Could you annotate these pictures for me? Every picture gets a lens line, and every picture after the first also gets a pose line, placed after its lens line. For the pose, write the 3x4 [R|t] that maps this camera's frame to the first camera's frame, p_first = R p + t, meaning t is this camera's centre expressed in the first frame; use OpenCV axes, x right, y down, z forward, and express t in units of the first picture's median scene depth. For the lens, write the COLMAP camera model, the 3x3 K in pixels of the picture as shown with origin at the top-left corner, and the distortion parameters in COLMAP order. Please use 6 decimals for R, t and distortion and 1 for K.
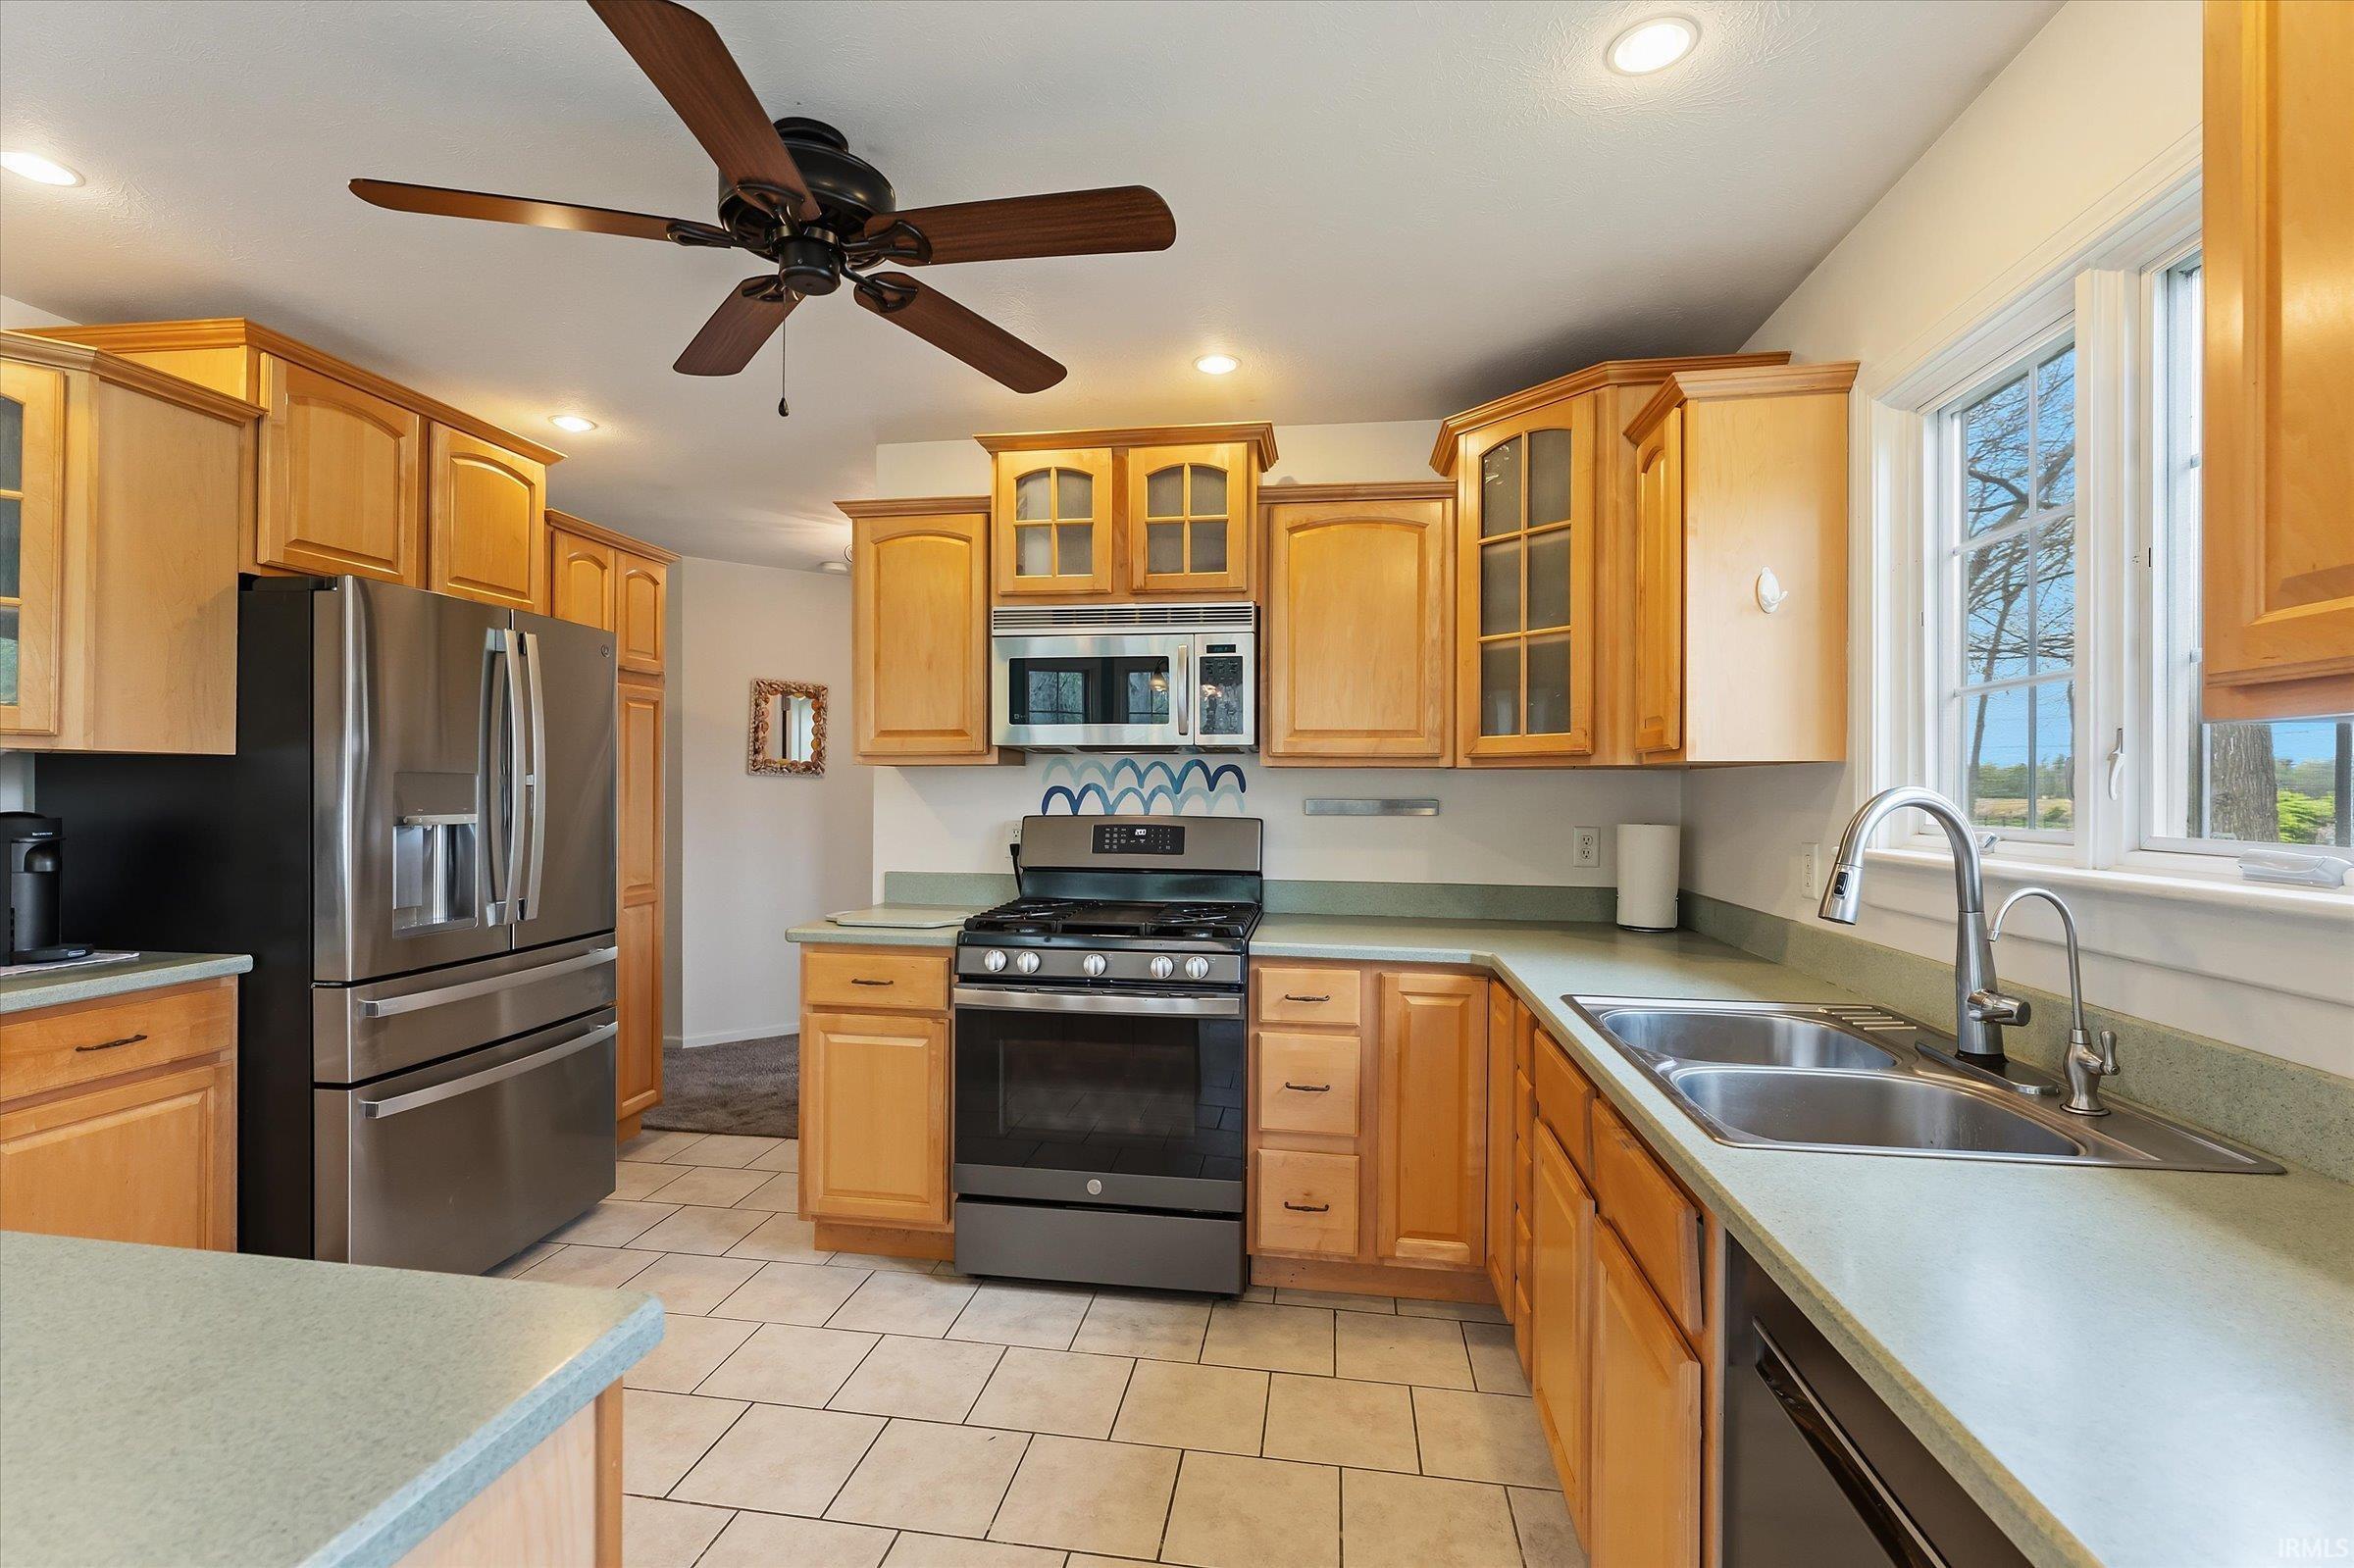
lens RADIAL K [[1063.4, 0, 1168.7], [0, 1063.4, 778.2], [0, 0, 1]] dist [-0.000255, -0.000476]
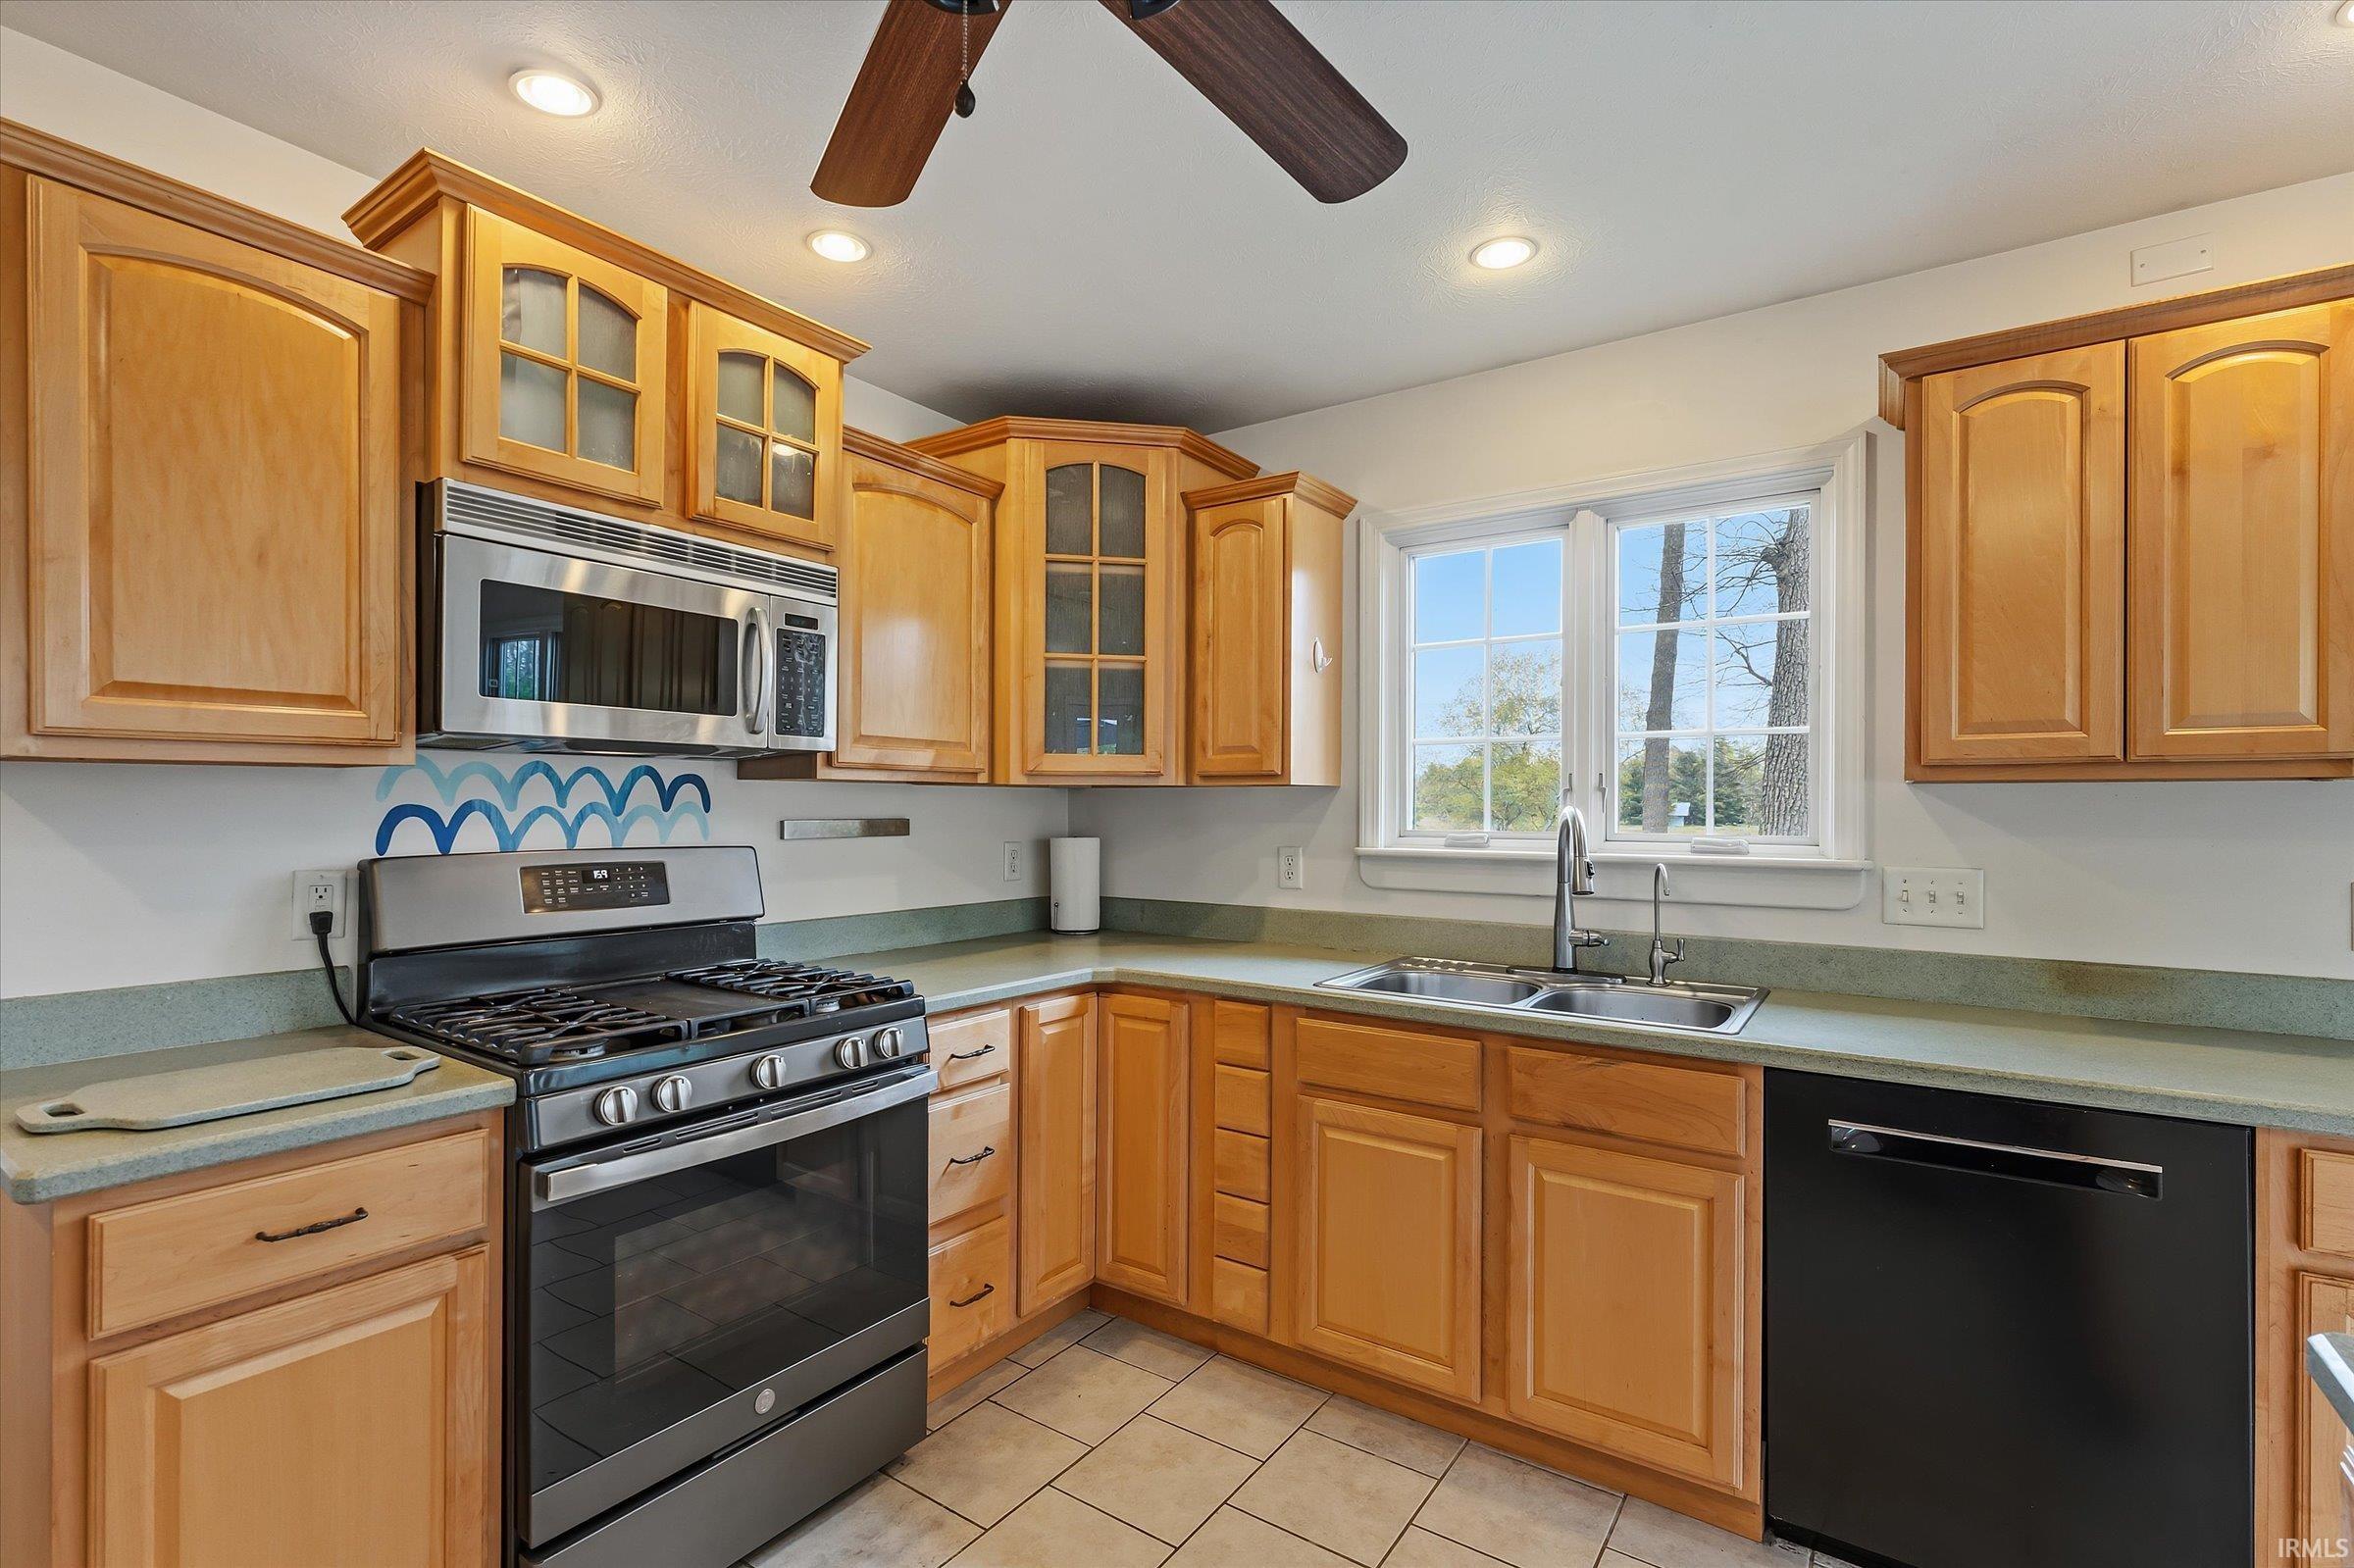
lens RADIAL K [[1063.4, 0, 1177.9], [0, 1063.4, 803.2], [0, 0, 1]] dist [-0.000255, -0.000476]
pose [[0.430411, -0.002008, 0.902631, -0.503116], [-0.008574, 0.999943, 0.006313, -0.000530], [-0.902592, -0.010456, 0.430369, 0.427161]]
